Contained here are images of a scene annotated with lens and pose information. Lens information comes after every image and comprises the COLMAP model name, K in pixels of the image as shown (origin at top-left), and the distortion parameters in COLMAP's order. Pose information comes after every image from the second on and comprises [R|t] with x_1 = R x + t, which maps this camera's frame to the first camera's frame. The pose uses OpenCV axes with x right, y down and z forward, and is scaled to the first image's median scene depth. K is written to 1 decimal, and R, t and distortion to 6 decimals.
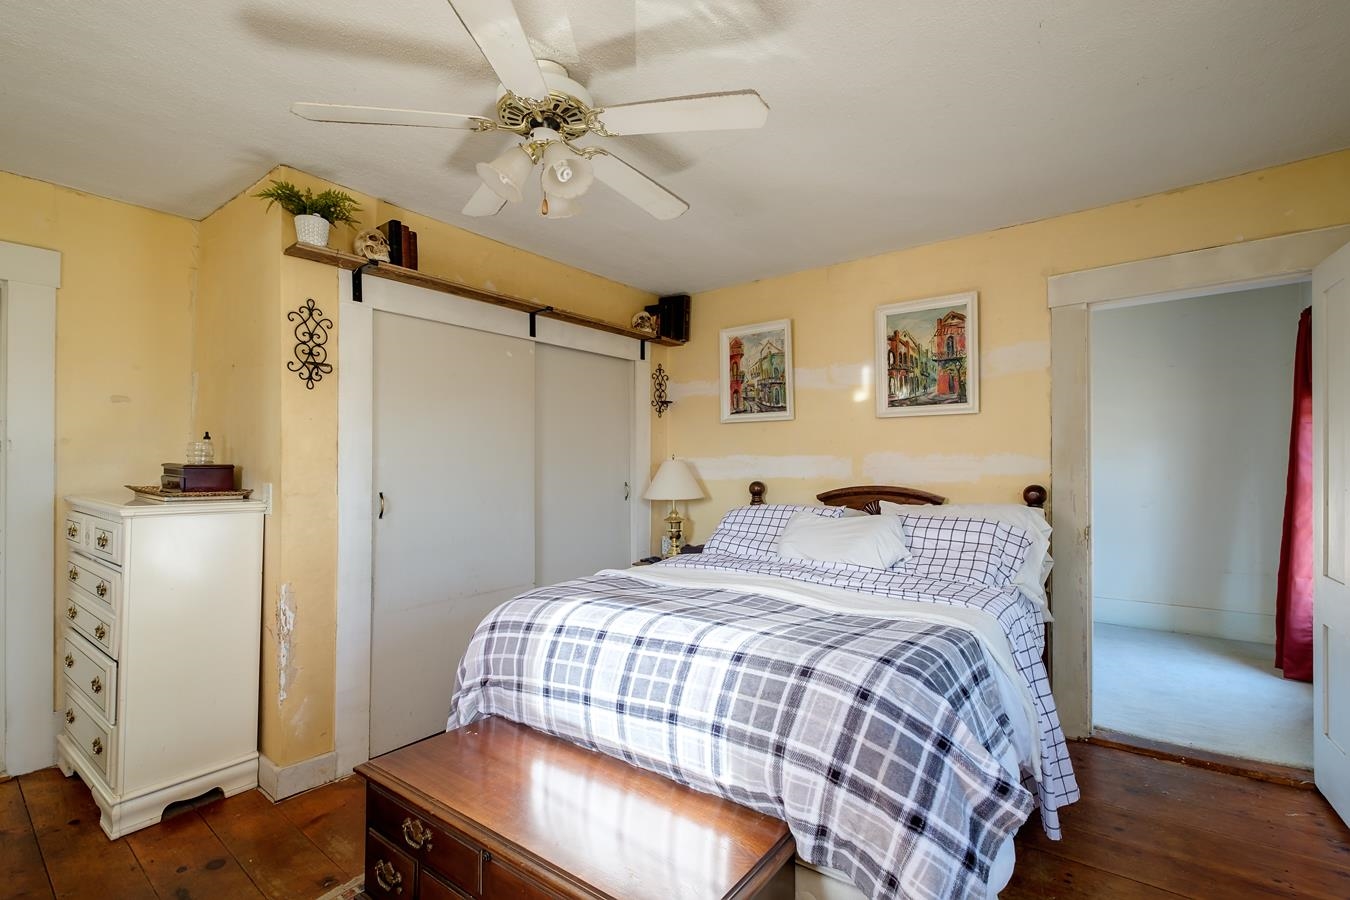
lens RADIAL K [[620.0, 0, 669.8], [0, 620.0, 461.0], [0, 0, 1]] dist [0.002341, 0.000490]
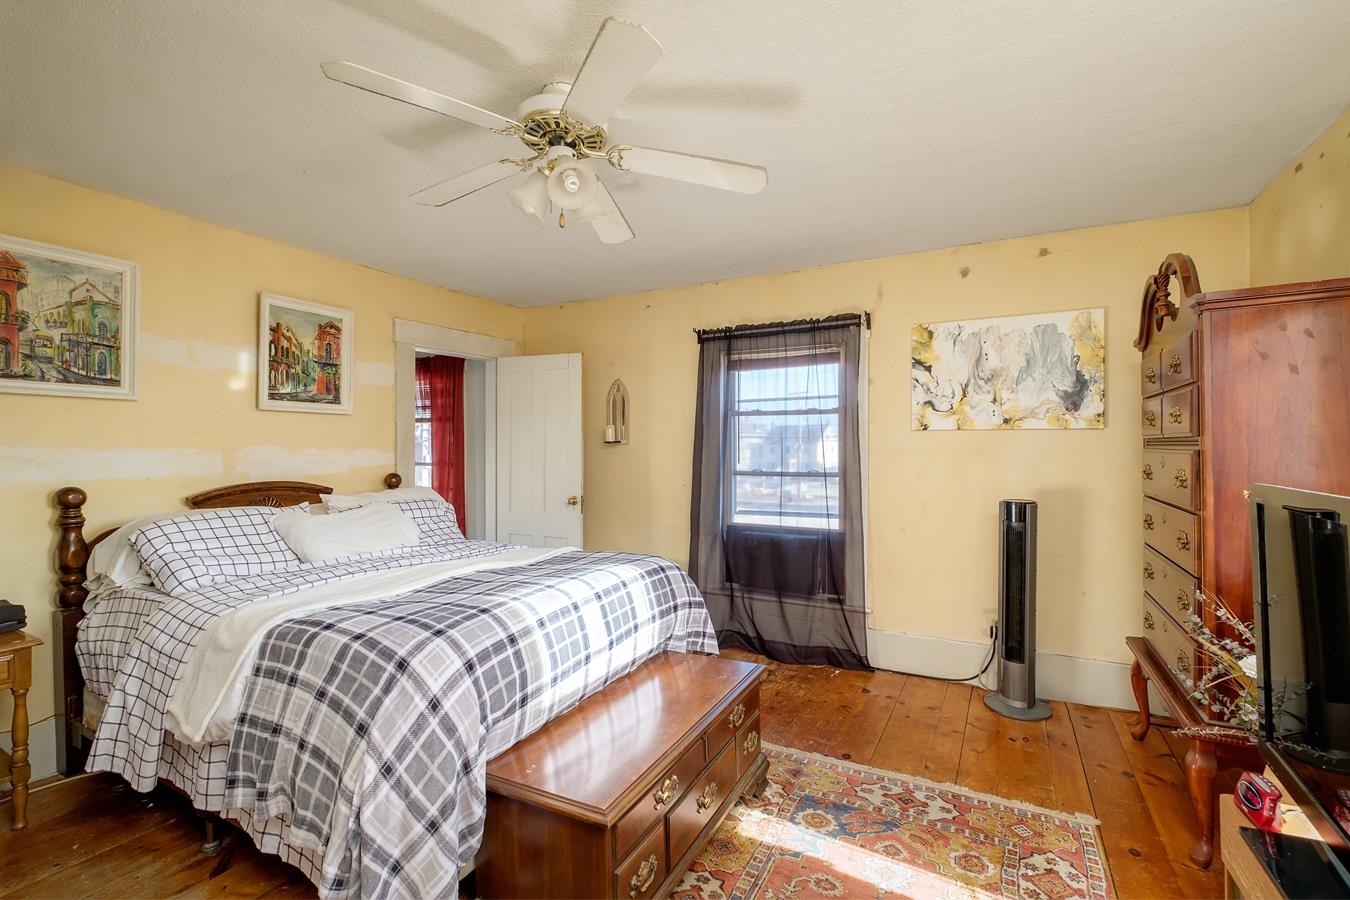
lens RADIAL K [[620.0, 0, 670.5], [0, 620.0, 445.1], [0, 0, 1]] dist [0.002341, 0.000490]
pose [[-0.170309, 0.007540, 0.985362, -0.716055], [-0.003631, 0.999959, -0.008279, -0.010475], [-0.985384, -0.004987, -0.170274, 0.557318]]
